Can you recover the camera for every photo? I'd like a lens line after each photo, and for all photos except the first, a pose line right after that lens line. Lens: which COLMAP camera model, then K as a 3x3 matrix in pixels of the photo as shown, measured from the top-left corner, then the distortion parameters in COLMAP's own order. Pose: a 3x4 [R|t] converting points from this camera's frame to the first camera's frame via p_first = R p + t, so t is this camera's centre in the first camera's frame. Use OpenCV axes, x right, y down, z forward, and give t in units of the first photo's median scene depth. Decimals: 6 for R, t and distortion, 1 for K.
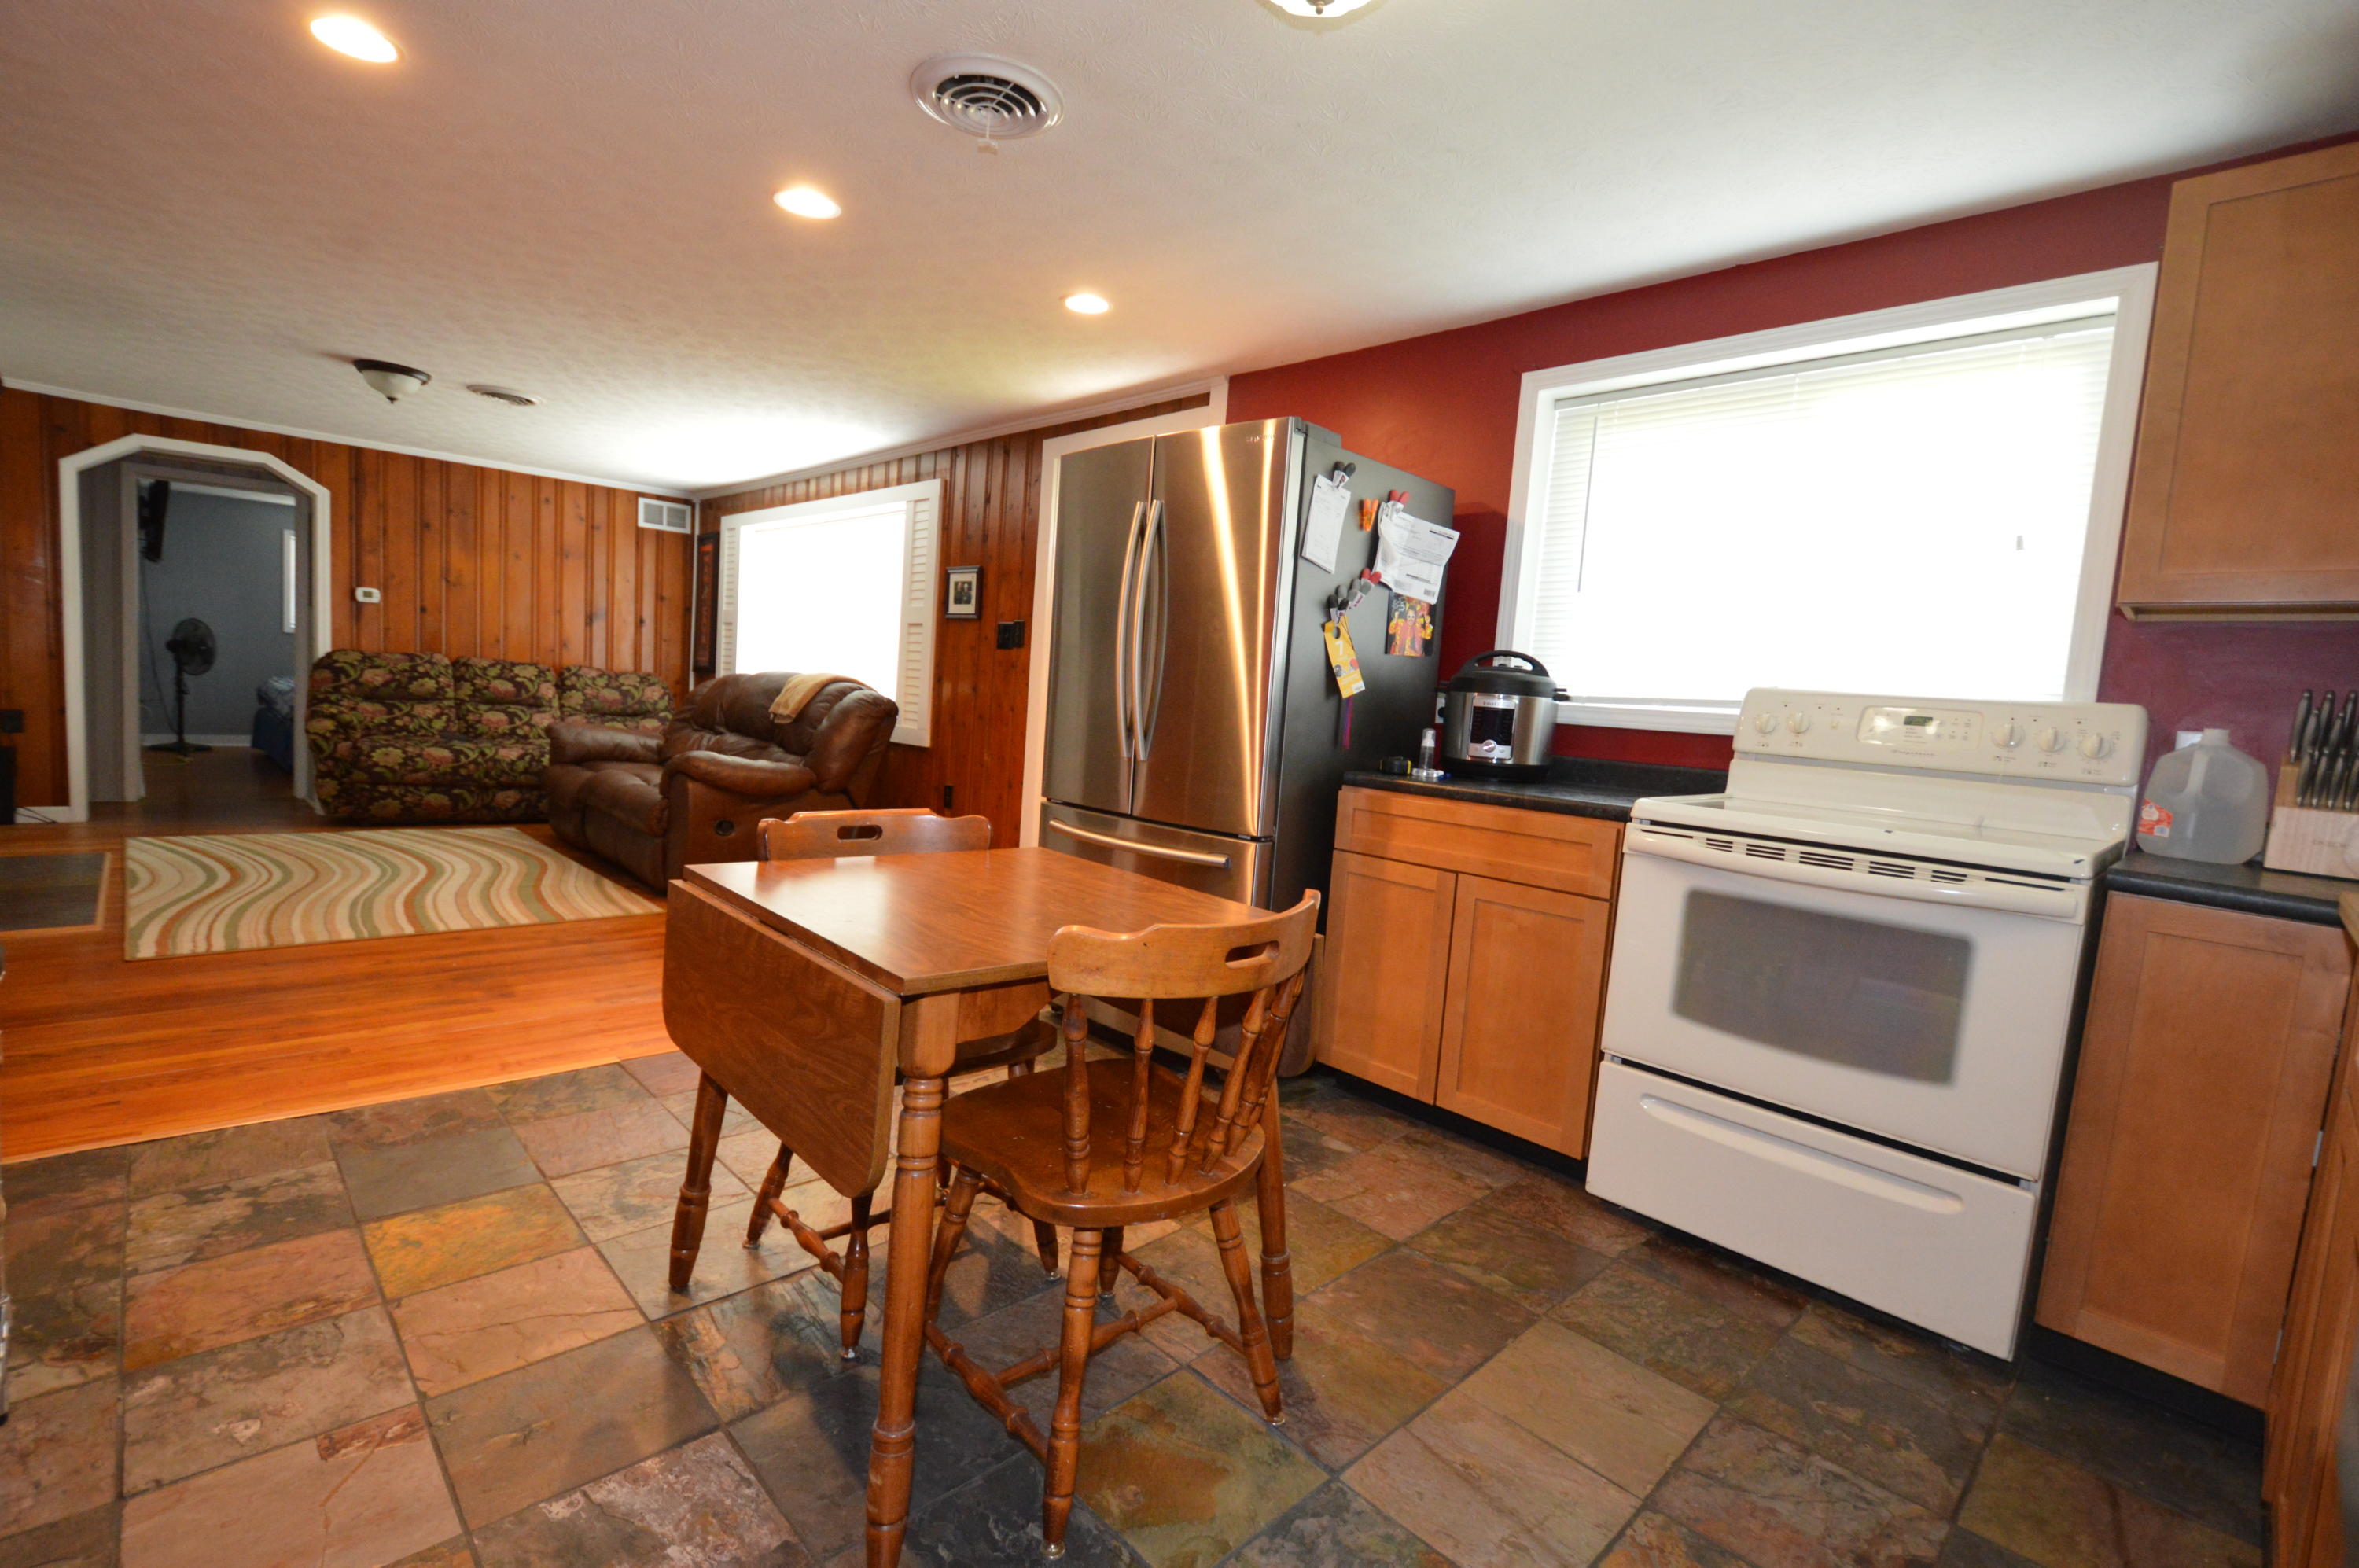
lens RADIAL K [[1050.0, 0, 1175.4], [0, 1050.0, 794.0], [0, 0, 1]] dist [0.010114, -0.012178]
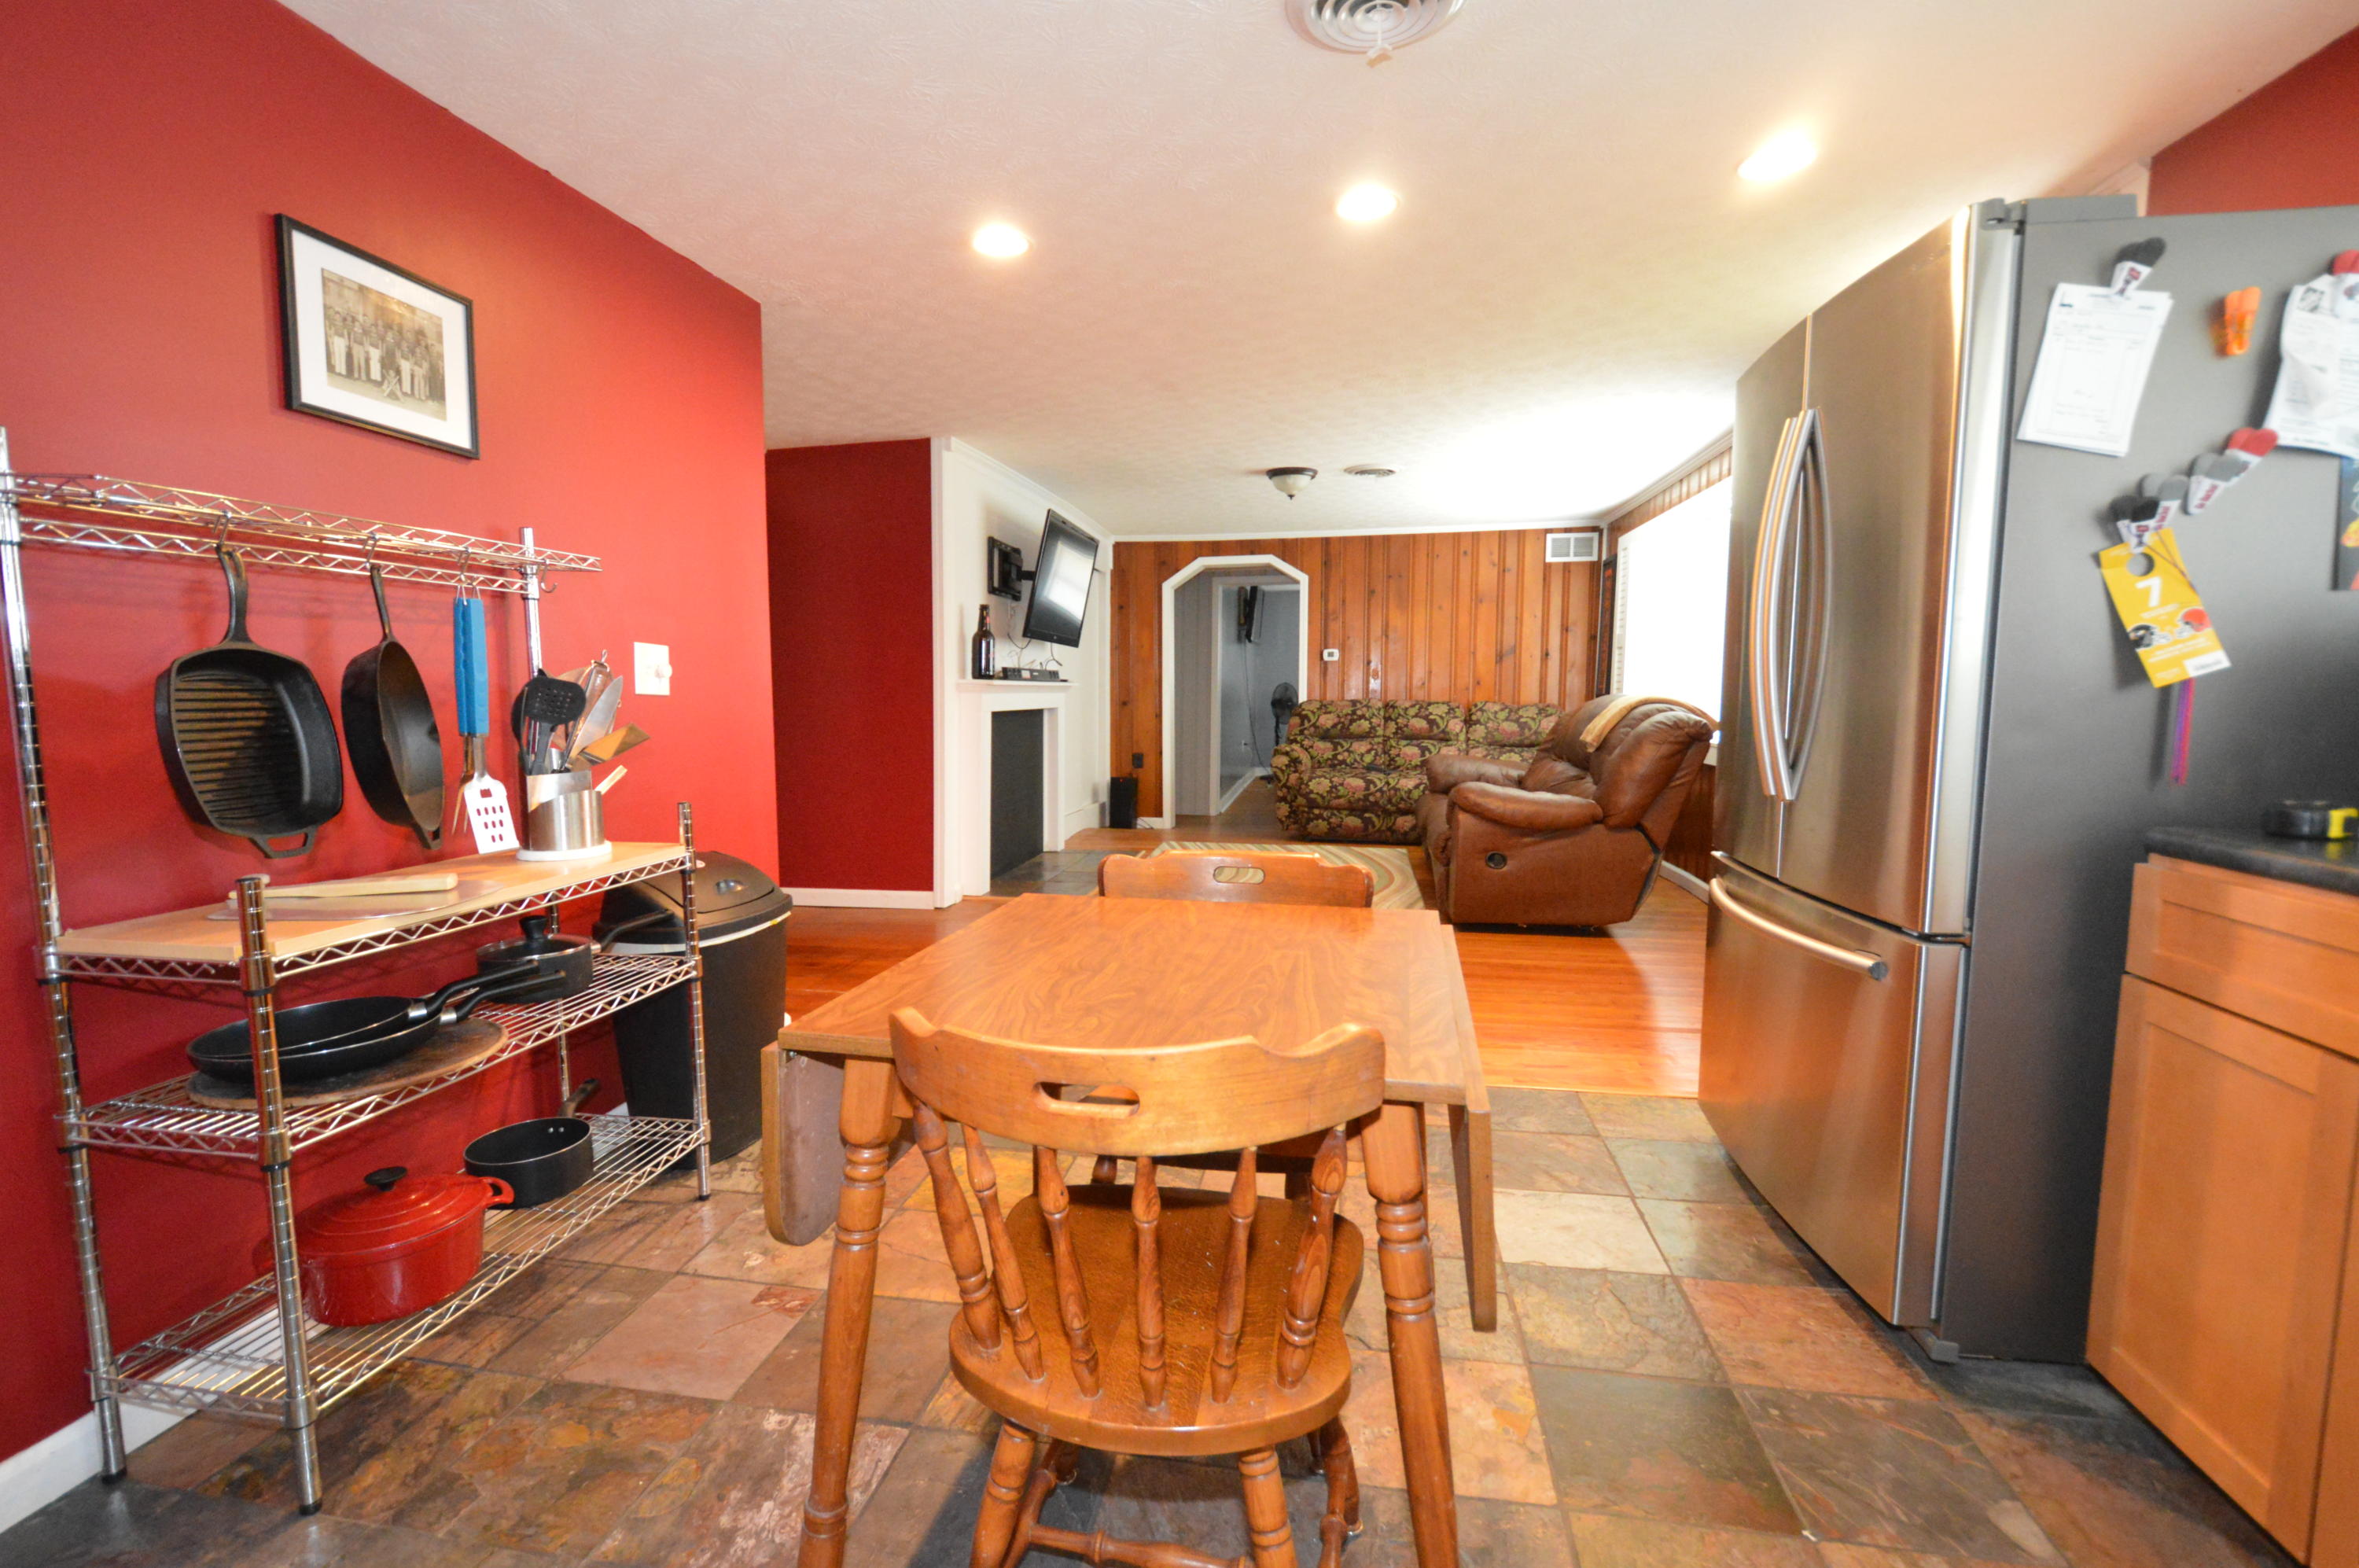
lens RADIAL K [[1050.0, 0, 1175.4], [0, 1050.0, 794.0], [0, 0, 1]] dist [0.010114, -0.012178]
pose [[0.585774, 0.011440, -0.810394, 0.134104], [-0.032802, 0.999416, -0.009602, -0.007660], [0.809811, 0.032208, 0.585807, 0.135195]]
